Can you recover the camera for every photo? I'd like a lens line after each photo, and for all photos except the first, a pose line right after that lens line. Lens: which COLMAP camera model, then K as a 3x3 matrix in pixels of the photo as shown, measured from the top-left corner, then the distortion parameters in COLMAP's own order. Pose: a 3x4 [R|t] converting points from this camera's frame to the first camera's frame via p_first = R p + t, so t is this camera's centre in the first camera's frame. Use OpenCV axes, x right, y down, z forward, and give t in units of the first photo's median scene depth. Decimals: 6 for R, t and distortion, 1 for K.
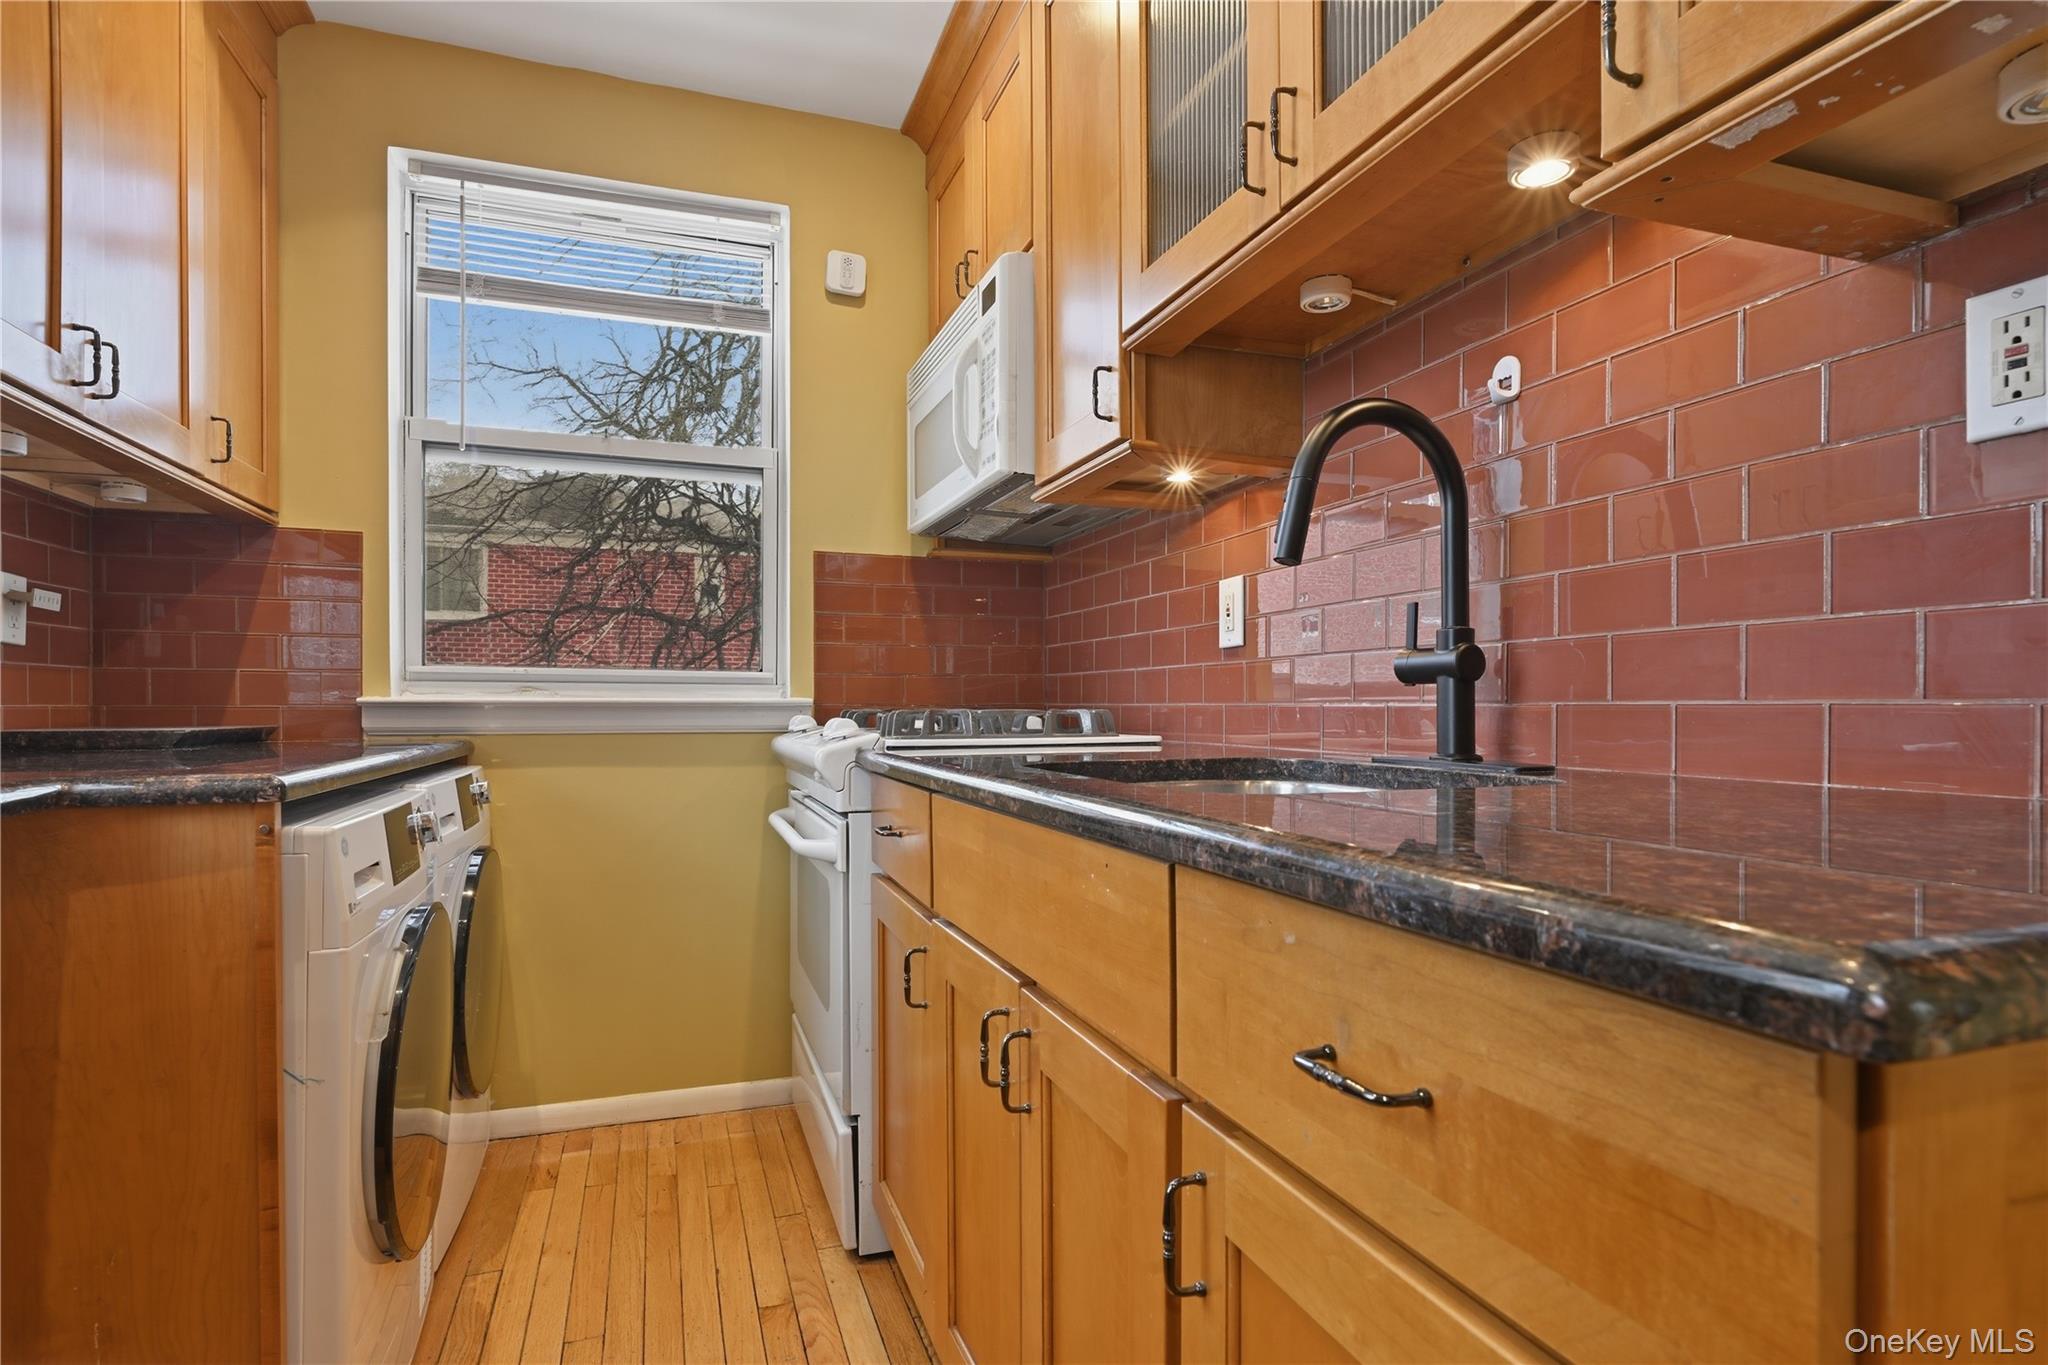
lens RADIAL K [[1040.2, 0, 1019.5], [0, 1040.2, 714.5], [0, 0, 1]] dist [-0.000761, 0.000365]
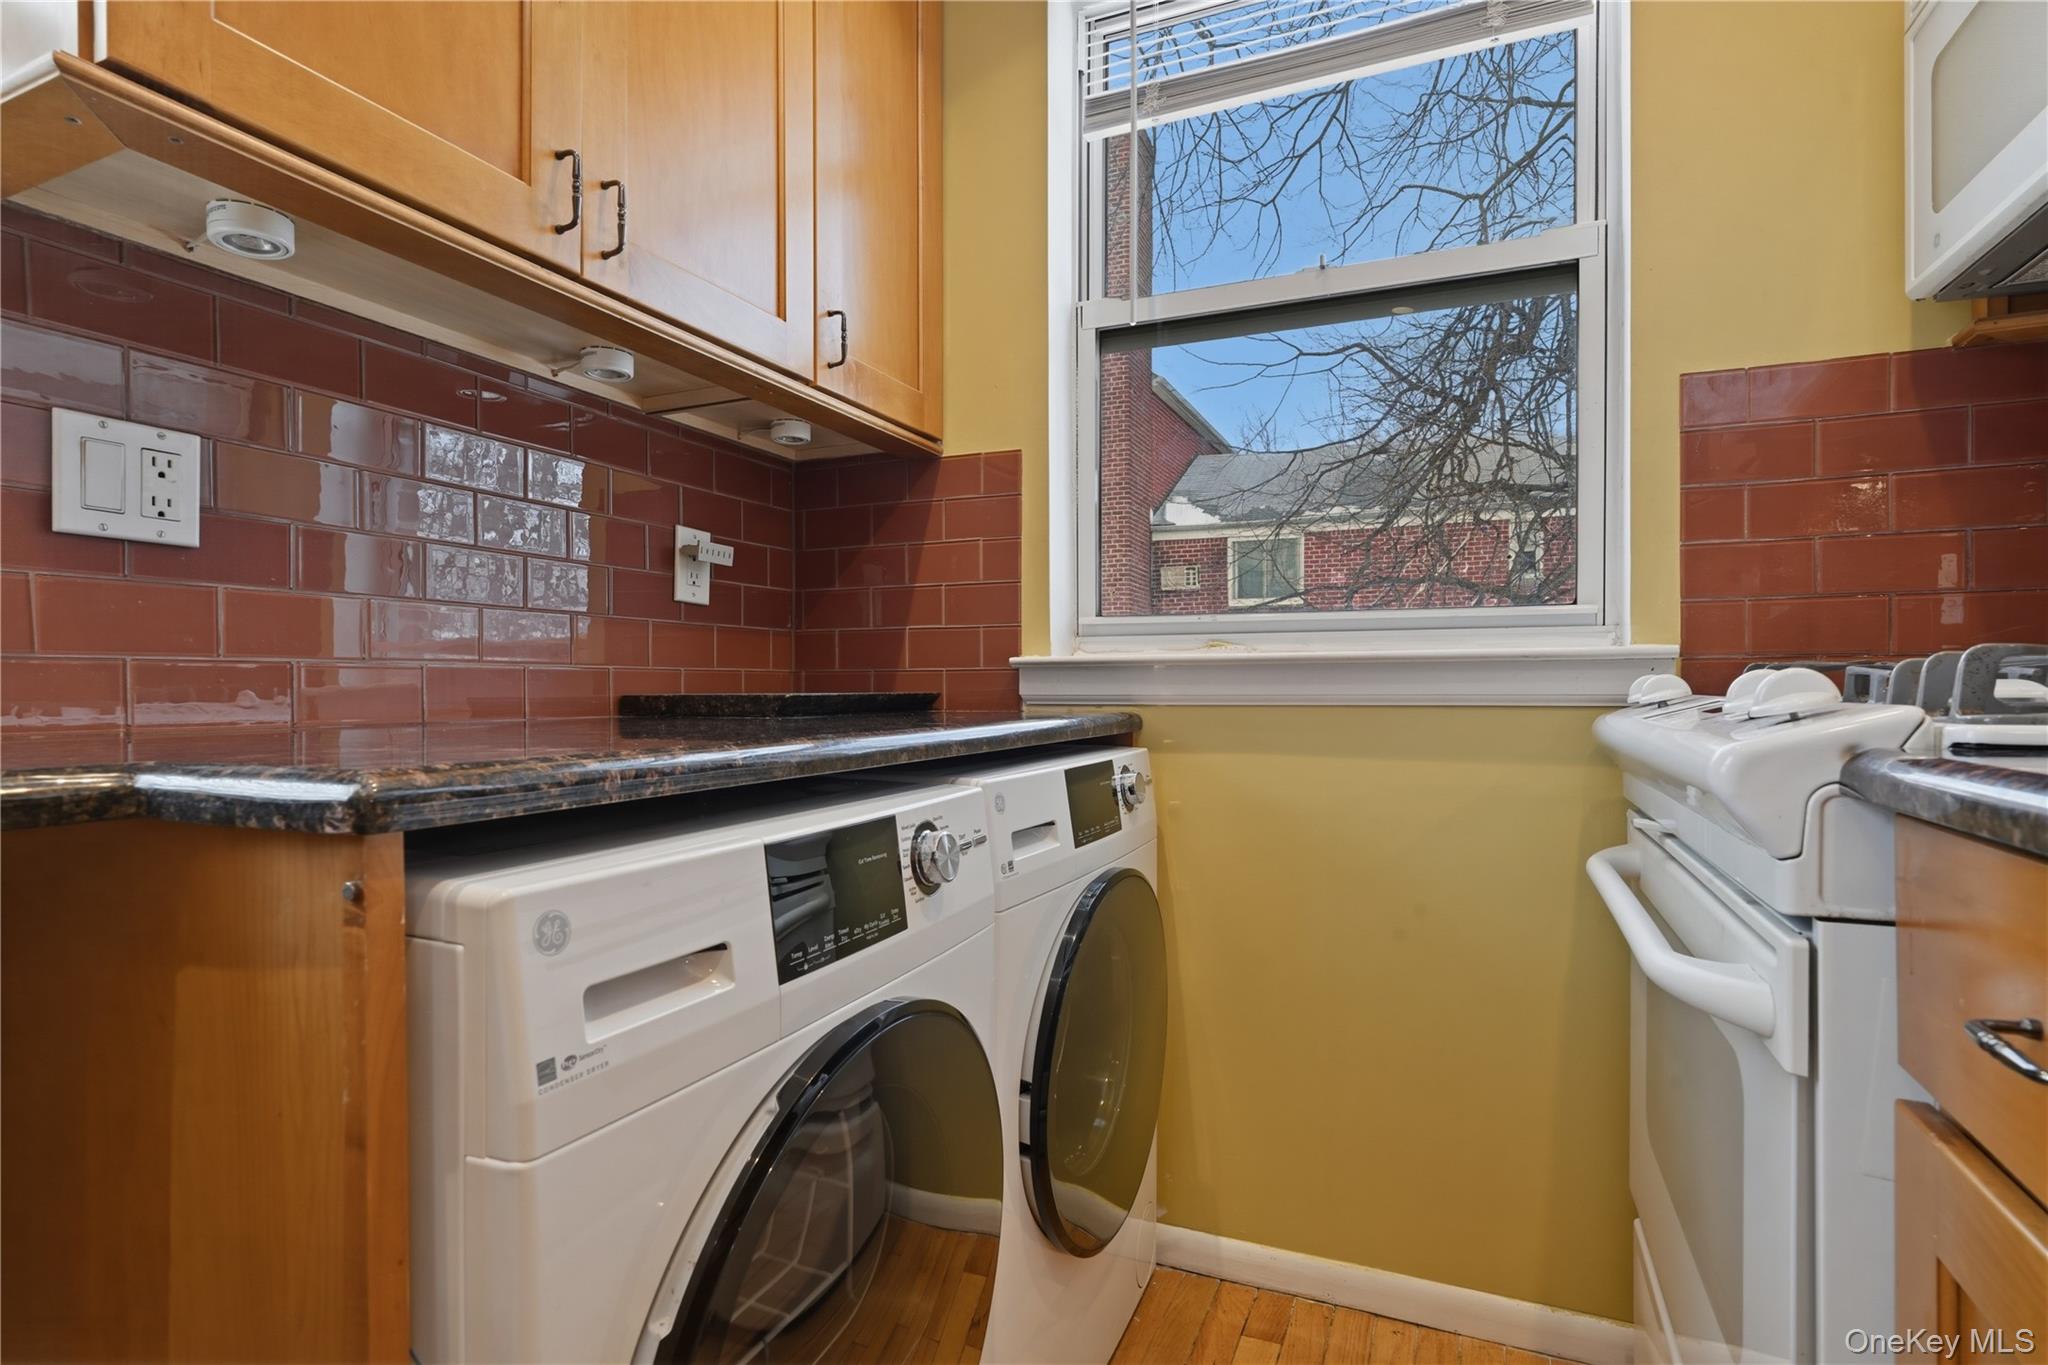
lens RADIAL K [[1013.6, 0, 1028.9], [0, 1013.6, 694.6], [0, 0, 1]] dist [-0.000497, -0.000095]
pose [[0.733123, 0.001257, -0.680095, -0.115533], [-0.000226, 0.999999, 0.001604, 0.012714], [0.680096, -0.001023, 0.733122, 0.504795]]
